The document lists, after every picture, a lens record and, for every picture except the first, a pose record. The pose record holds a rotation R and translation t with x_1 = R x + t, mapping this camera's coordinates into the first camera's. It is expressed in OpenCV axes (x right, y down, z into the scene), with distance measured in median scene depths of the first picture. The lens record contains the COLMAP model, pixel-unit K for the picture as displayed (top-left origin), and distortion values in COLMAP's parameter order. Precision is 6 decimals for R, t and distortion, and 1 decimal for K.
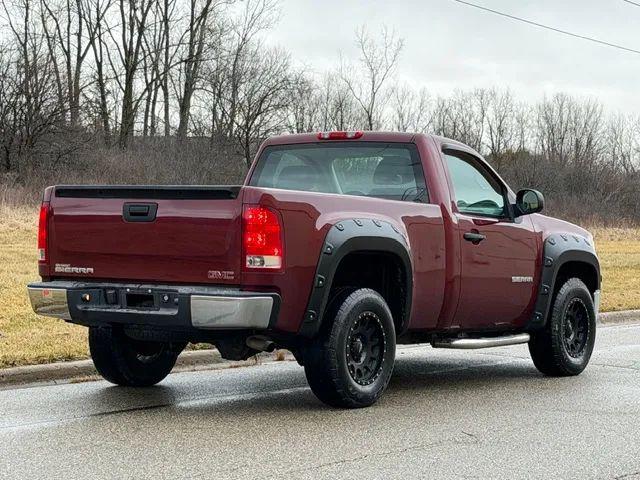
lens RADIAL K [[1740.9, 0, 320.0], [0, 1740.9, 240.0], [0, 0, 1]] dist [0.191111, -0.465116]
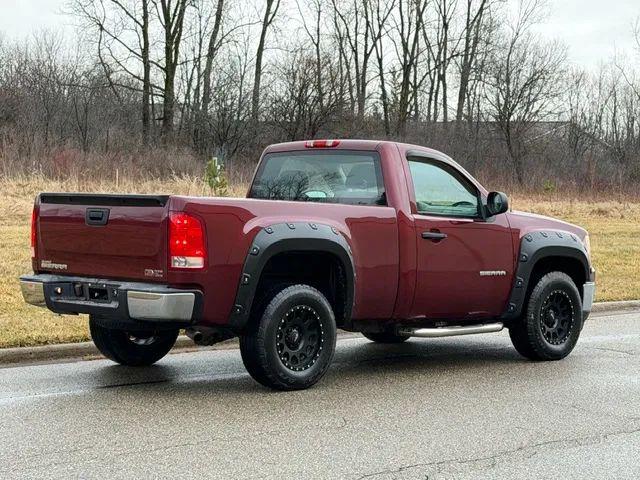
lens RADIAL K [[1545.3, 0, 320.0], [0, 1545.3, 240.0], [0, 0, 1]] dist [0.190245, 0.507246]
pose [[0.980789, 0.004610, -0.195016, 0.231126], [-0.000964, 0.999823, 0.018785, -0.019371], [0.195068, -0.018236, 0.980620, 0.027701]]
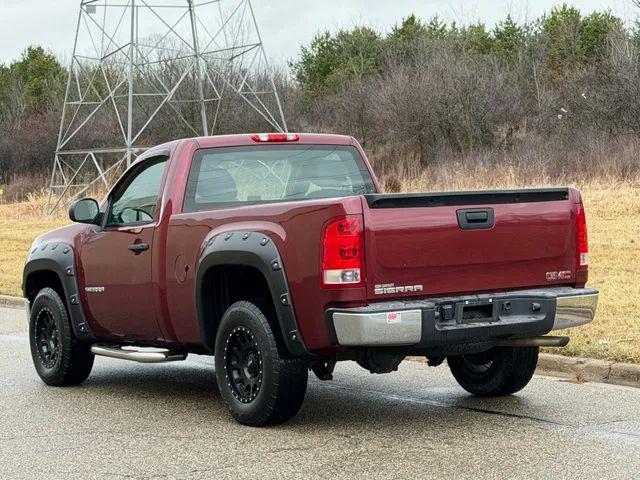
lens RADIAL K [[1740.9, 0, 320.0], [0, 1740.9, 240.0], [0, 0, 1]] dist [0.191111, -0.465116]
pose [[0.373698, -0.057914, 0.925741, -0.980059], [0.059805, 0.997477, 0.038261, -0.044426], [-0.925621, 0.041066, 0.376218, 0.698388]]
